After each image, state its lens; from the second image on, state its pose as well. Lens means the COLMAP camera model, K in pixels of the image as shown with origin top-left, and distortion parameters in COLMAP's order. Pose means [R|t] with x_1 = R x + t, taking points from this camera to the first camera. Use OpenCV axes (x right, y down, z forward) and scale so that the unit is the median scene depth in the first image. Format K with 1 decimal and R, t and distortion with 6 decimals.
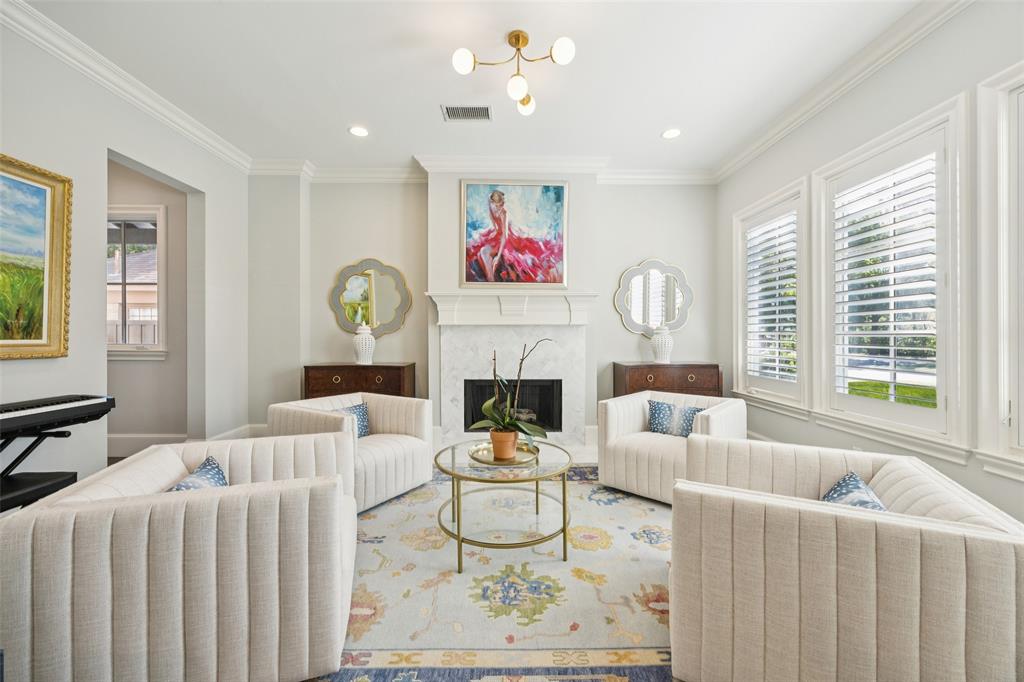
lens RADIAL K [[390.1, 0, 518.9], [0, 390.1, 336.1], [0, 0, 1]] dist [-0.000336, -0.000176]
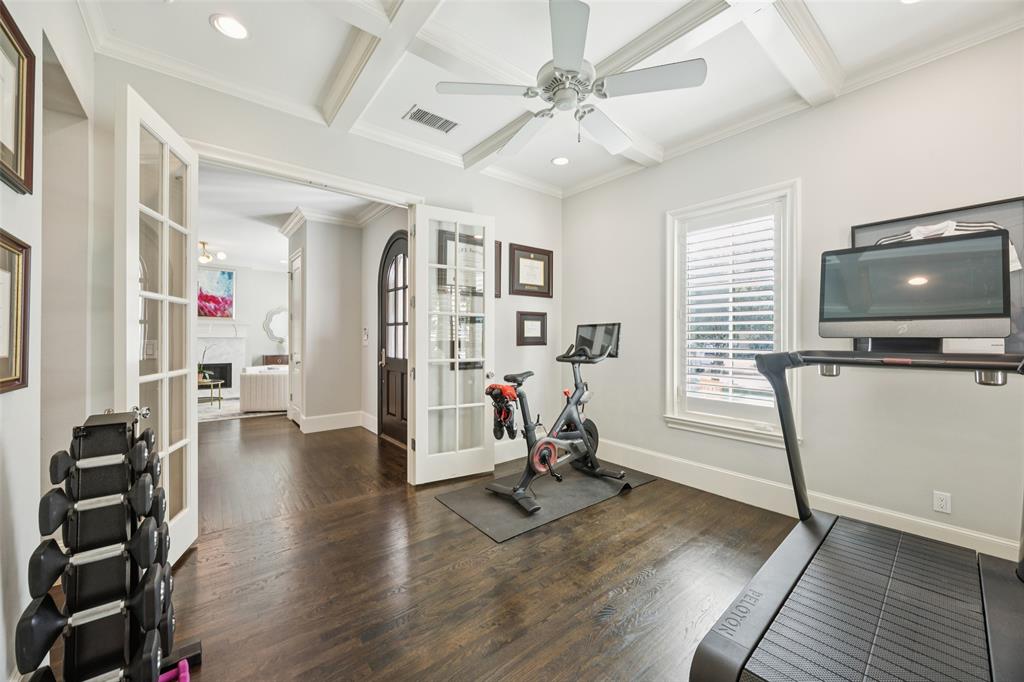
lens RADIAL K [[390.1, 0, 514.1], [0, 390.1, 337.9], [0, 0, 1]] dist [-0.000336, -0.000176]
pose [[0.789174, 0.004649, 0.614152, 0.018965], [-0.001865, 0.999985, -0.005173, -0.018749], [-0.614166, 0.002938, 0.789171, -1.617358]]
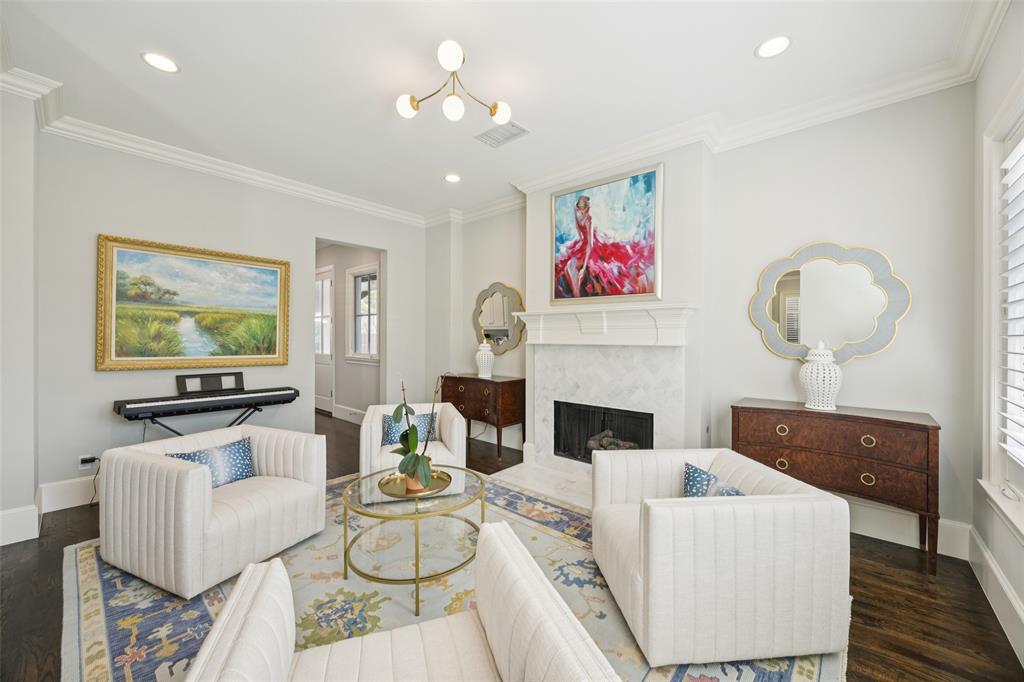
lens RADIAL K [[390.1, 0, 518.5], [0, 390.1, 340.4], [0, 0, 1]] dist [-0.000336, -0.000176]
pose [[0.745430, 0.008307, -0.666532, 0.438659], [-0.008384, 0.999960, 0.003085, -0.039514], [0.666531, 0.003288, 0.745470, 0.225314]]
